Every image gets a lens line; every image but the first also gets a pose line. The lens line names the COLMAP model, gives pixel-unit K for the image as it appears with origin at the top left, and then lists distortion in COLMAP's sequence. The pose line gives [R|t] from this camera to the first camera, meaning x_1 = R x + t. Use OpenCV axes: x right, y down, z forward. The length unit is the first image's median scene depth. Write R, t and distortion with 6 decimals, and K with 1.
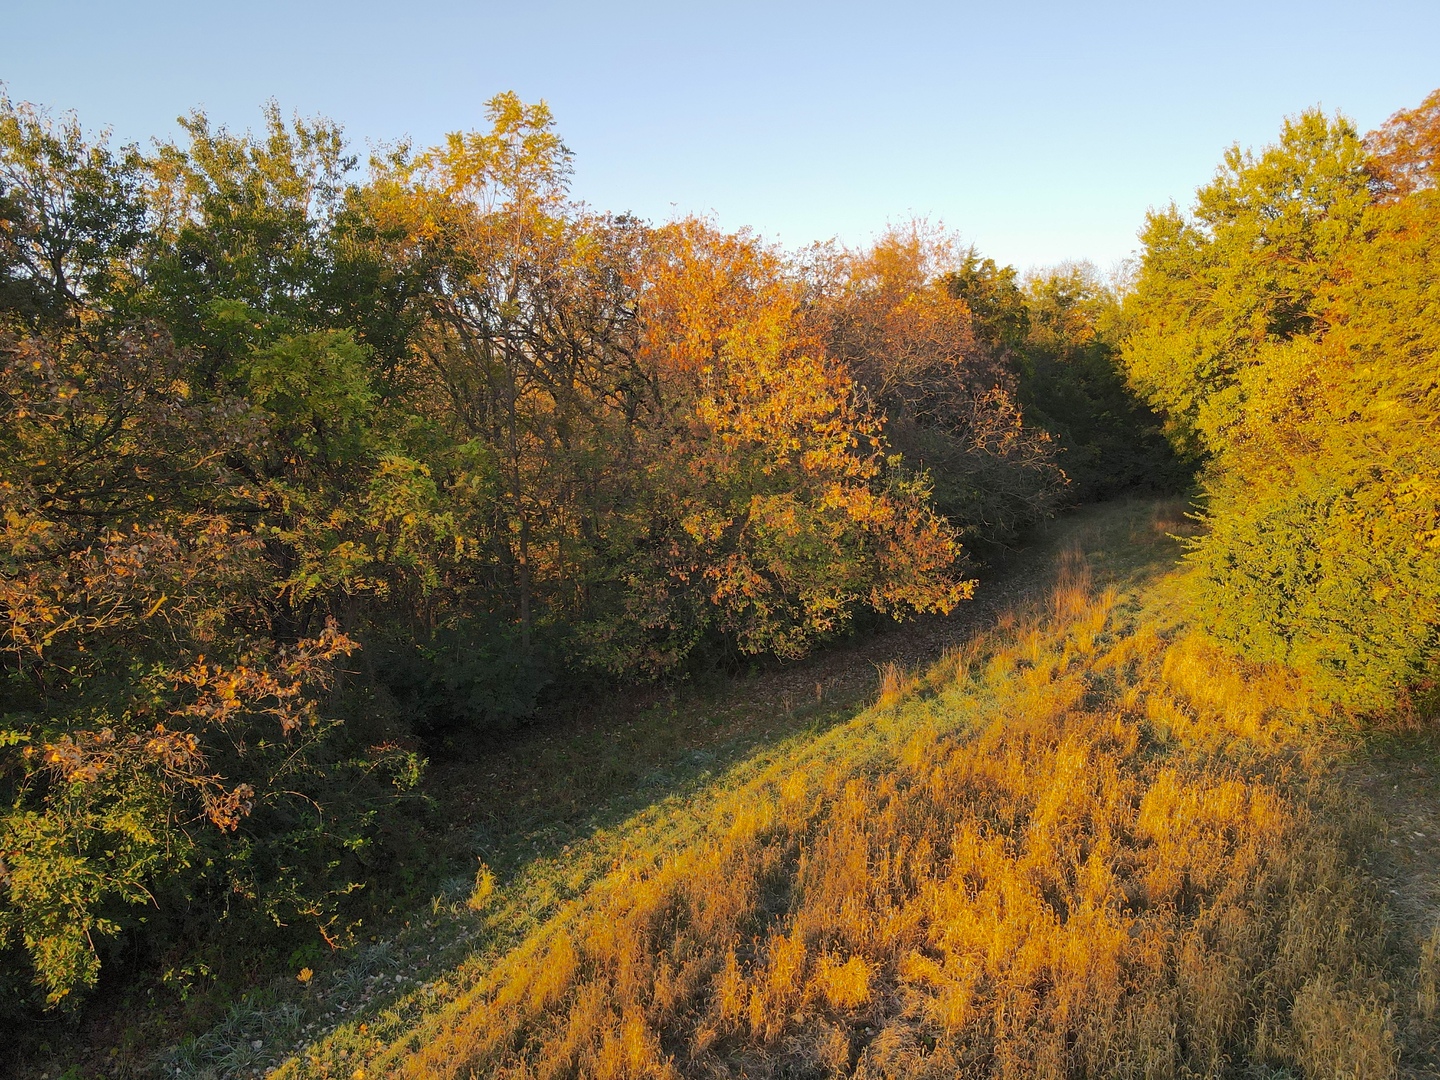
lens RADIAL K [[1051.8, 0, 721.8], [0, 1051.8, 521.9], [0, 0, 1]] dist [0.006948, 0.003975]
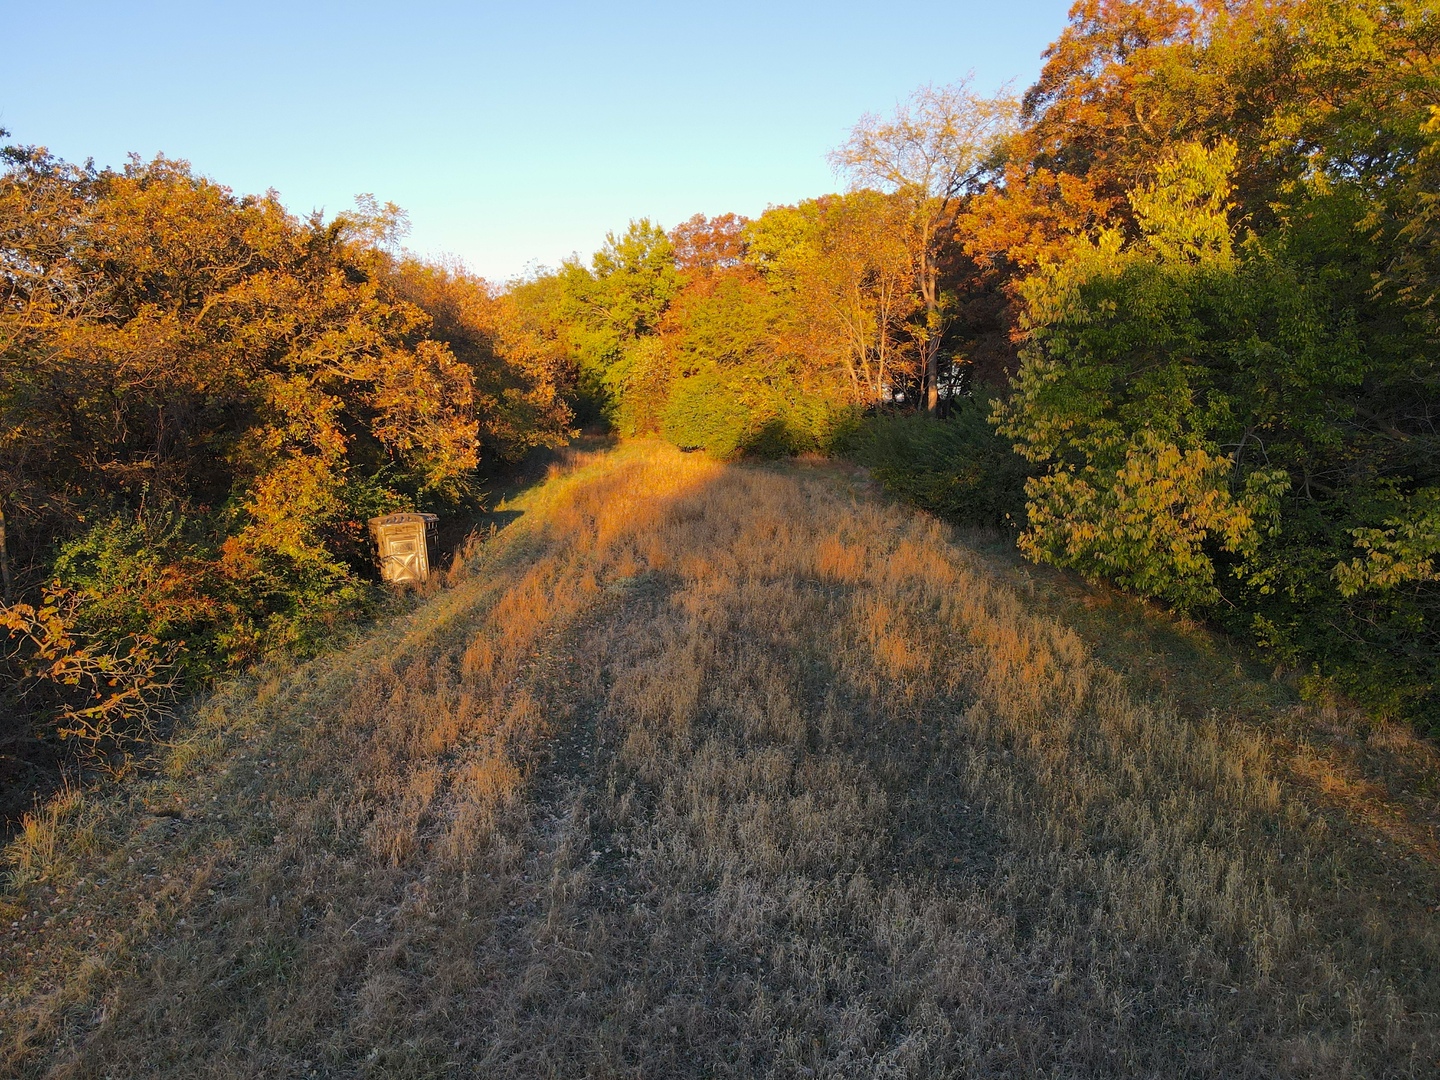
lens RADIAL K [[1051.8, 0, 721.8], [0, 1051.8, 521.9], [0, 0, 1]] dist [0.006948, 0.003975]
pose [[0.784995, -0.050529, 0.617438, -0.552556], [0.047098, 0.998651, 0.021848, 0.127466], [-0.617709, 0.011930, 0.786316, -0.595029]]
